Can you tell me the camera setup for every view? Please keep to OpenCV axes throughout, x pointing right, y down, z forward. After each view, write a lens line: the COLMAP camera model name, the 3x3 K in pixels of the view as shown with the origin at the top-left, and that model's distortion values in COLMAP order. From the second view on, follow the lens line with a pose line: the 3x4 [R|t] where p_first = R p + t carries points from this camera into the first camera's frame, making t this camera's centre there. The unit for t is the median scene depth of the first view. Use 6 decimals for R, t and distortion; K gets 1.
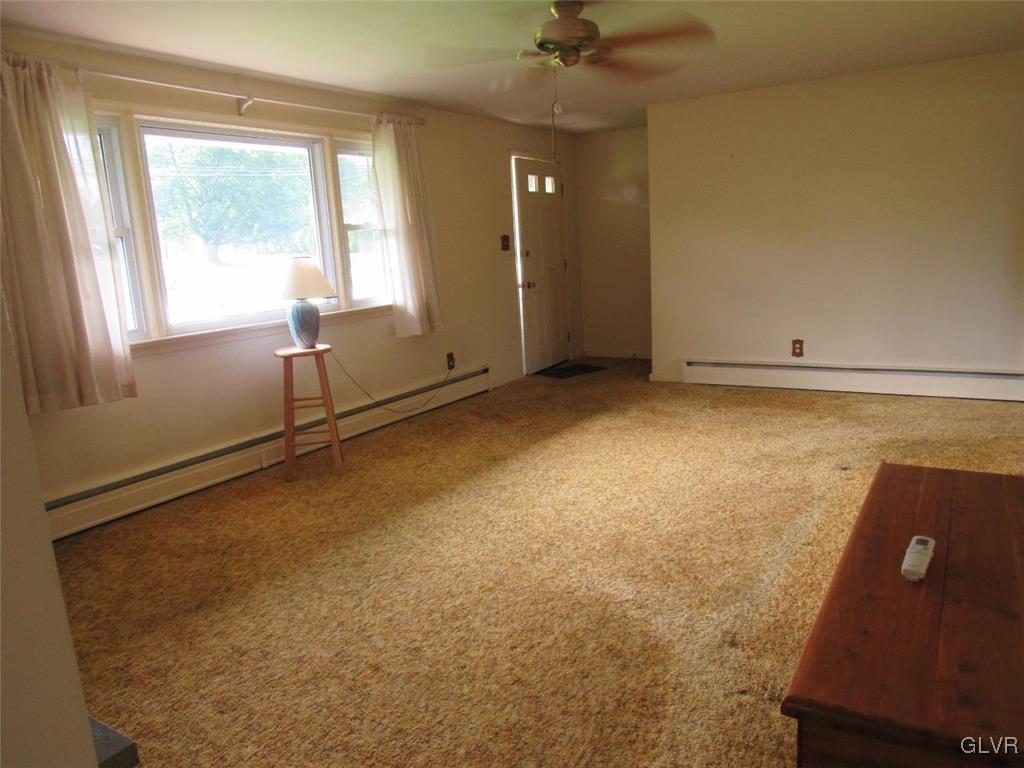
lens RADIAL K [[728.2, 0, 505.2], [0, 728.2, 382.6], [0, 0, 1]] dist [-0.027804, -0.003608]
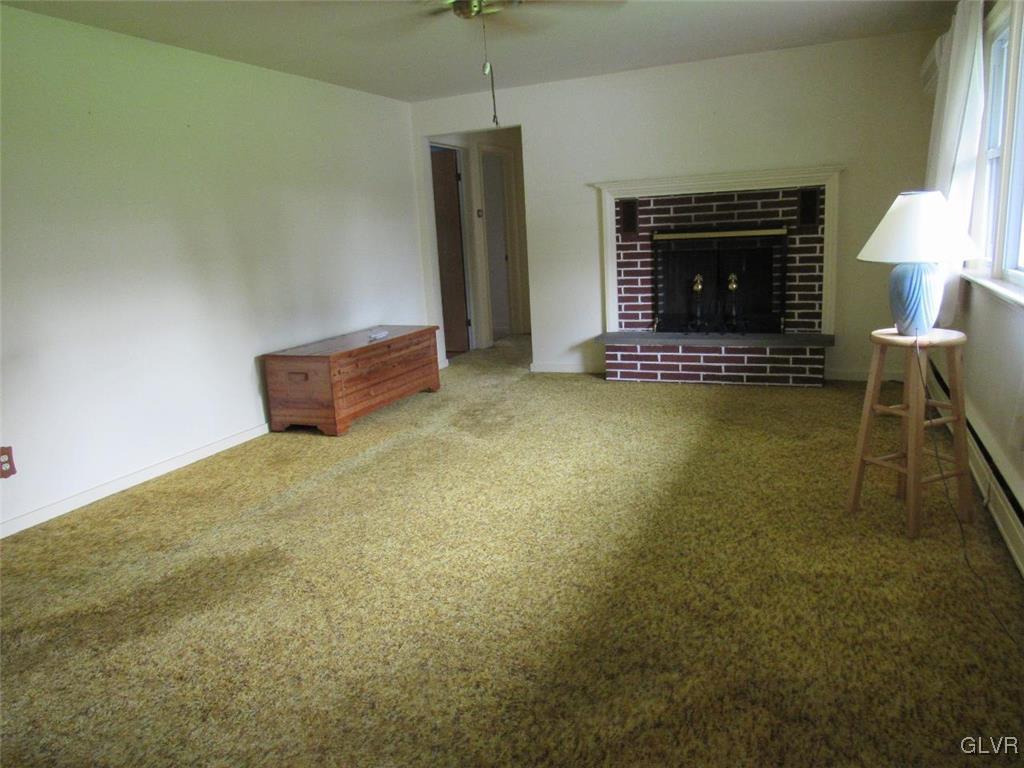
lens RADIAL K [[728.2, 0, 522.8], [0, 728.2, 385.6], [0, 0, 1]] dist [-0.027804, -0.003608]
pose [[-0.977048, 0.148004, -0.153206, 0.197905], [0.075567, 0.913252, 0.400325, -0.331627], [0.199166, 0.379559, -0.903475, 1.739772]]
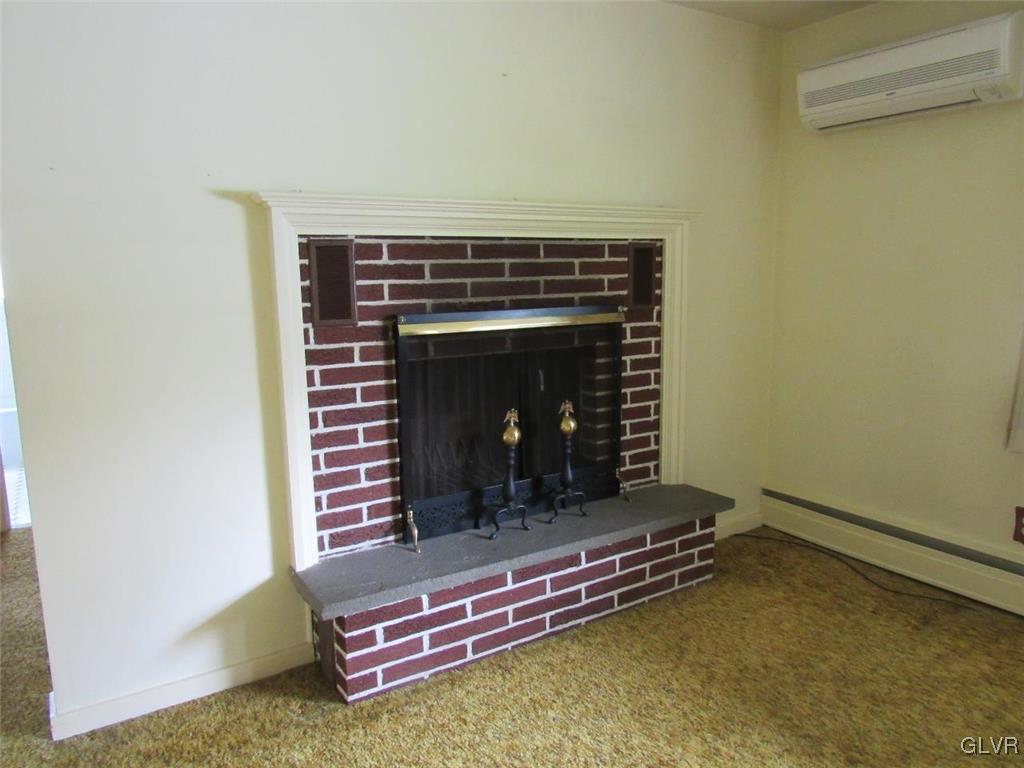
lens RADIAL K [[728.2, 0, 509.2], [0, 728.2, 384.4], [0, 0, 1]] dist [-0.027804, -0.003608]
pose [[-0.411048, 0.207352, -0.887719, 0.199887], [-0.134359, 0.949374, 0.283967, -0.142918], [0.901658, 0.235997, -0.362378, 0.662802]]
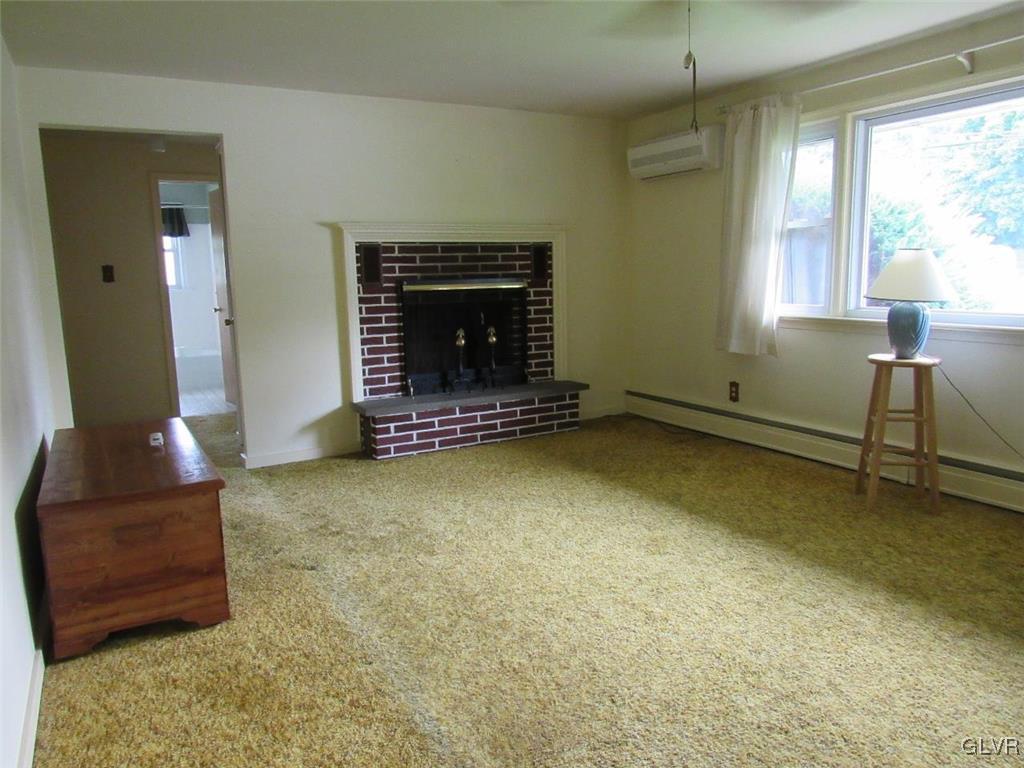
lens RADIAL K [[728.2, 0, 507.2], [0, 728.2, 378.0], [0, 0, 1]] dist [-0.027804, -0.003608]
pose [[-0.457208, 0.196716, -0.867332, 0.741145], [-0.119868, 0.952703, 0.279266, -0.227026], [0.881245, 0.231648, -0.412003, 1.072260]]
